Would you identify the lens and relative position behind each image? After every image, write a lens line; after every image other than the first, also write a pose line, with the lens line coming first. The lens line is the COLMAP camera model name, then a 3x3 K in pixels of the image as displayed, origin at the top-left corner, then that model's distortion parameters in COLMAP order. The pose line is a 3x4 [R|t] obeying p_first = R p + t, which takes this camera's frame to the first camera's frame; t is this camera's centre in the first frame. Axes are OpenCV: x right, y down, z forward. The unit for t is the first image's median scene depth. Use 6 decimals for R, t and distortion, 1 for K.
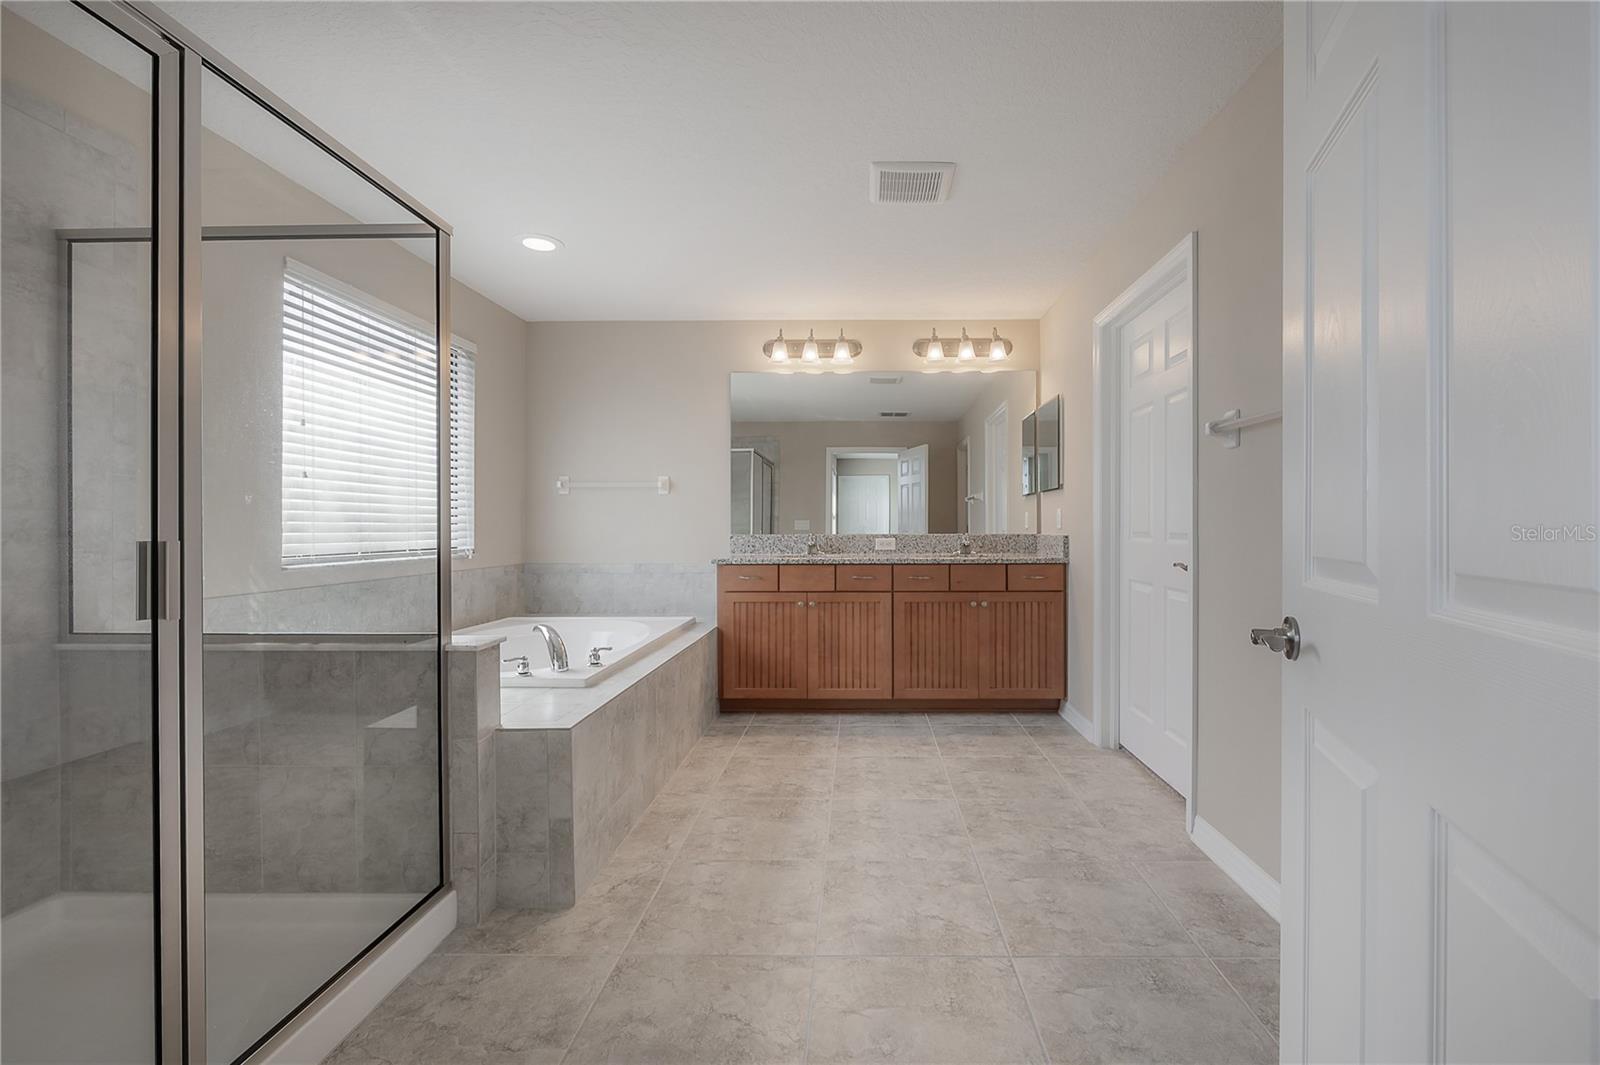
lens RADIAL K [[635.7, 0, 802.5], [0, 635.7, 529.9], [0, 0, 1]] dist [-0.001712, -0.000239]
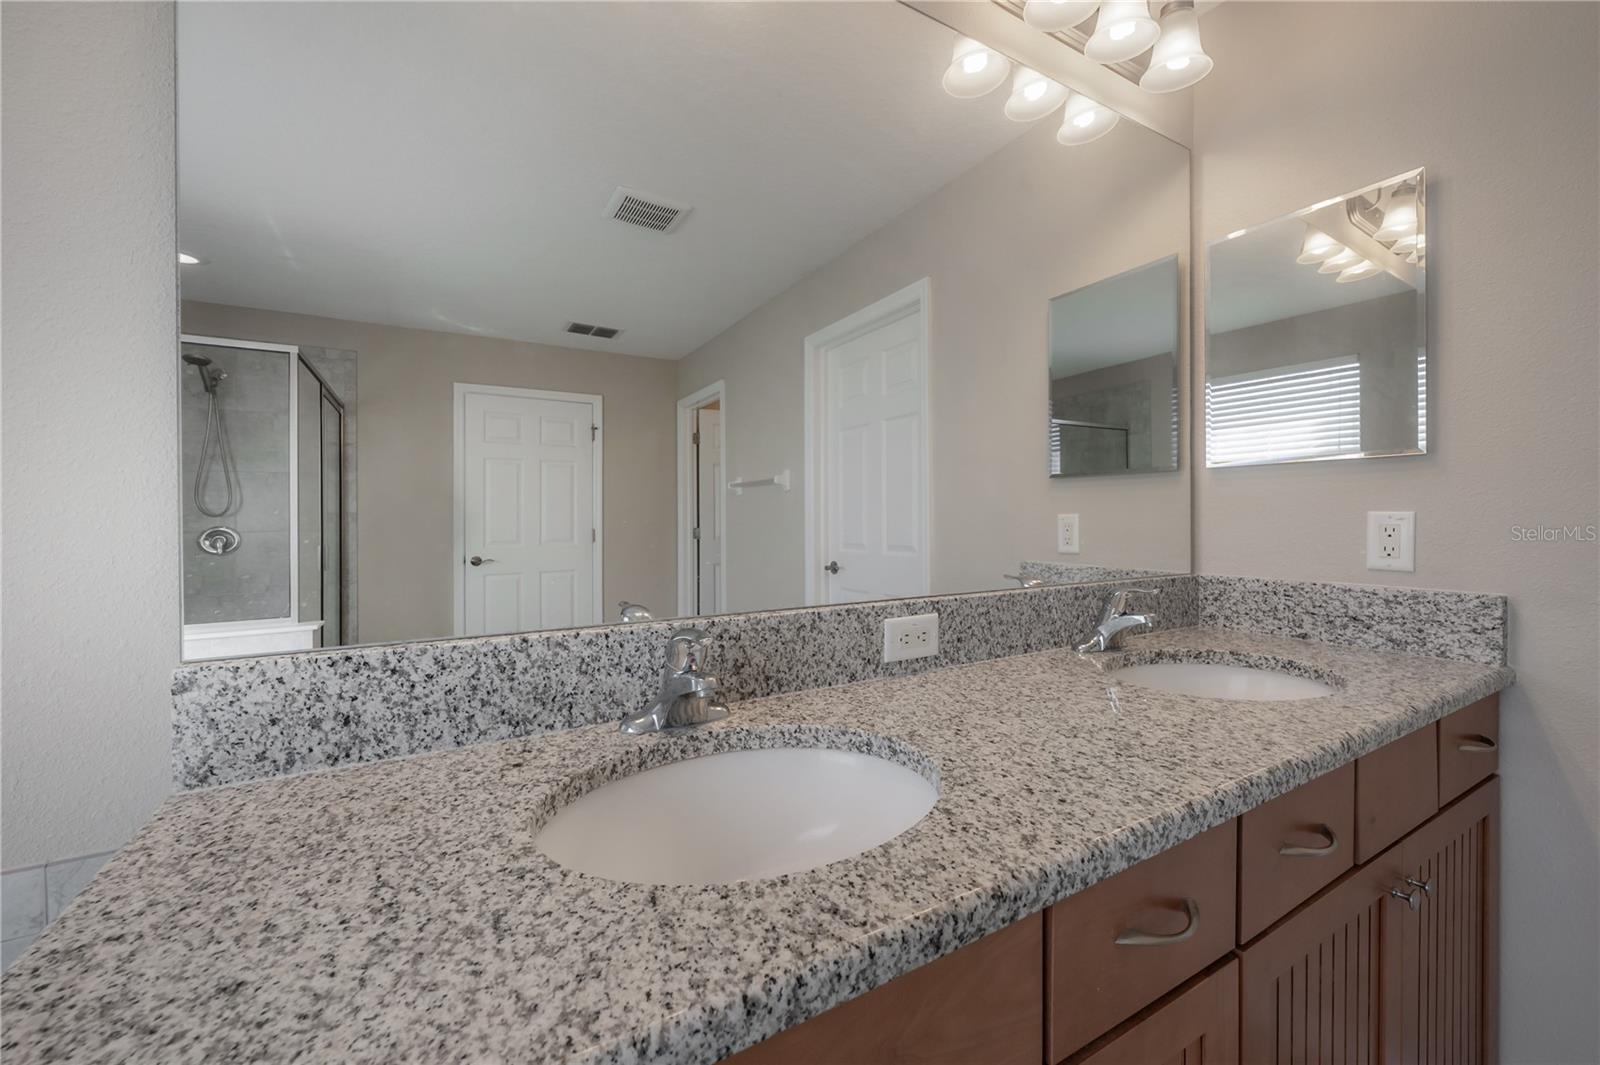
lens RADIAL K [[635.7, 0, 802.5], [0, 635.7, 529.9], [0, 0, 1]] dist [-0.001712, -0.000239]
pose [[0.827966, -0.009369, 0.560699, -0.029739], [0.003423, 0.999926, 0.011654, -0.013515], [-0.560767, -0.007730, 0.827937, 0.426511]]
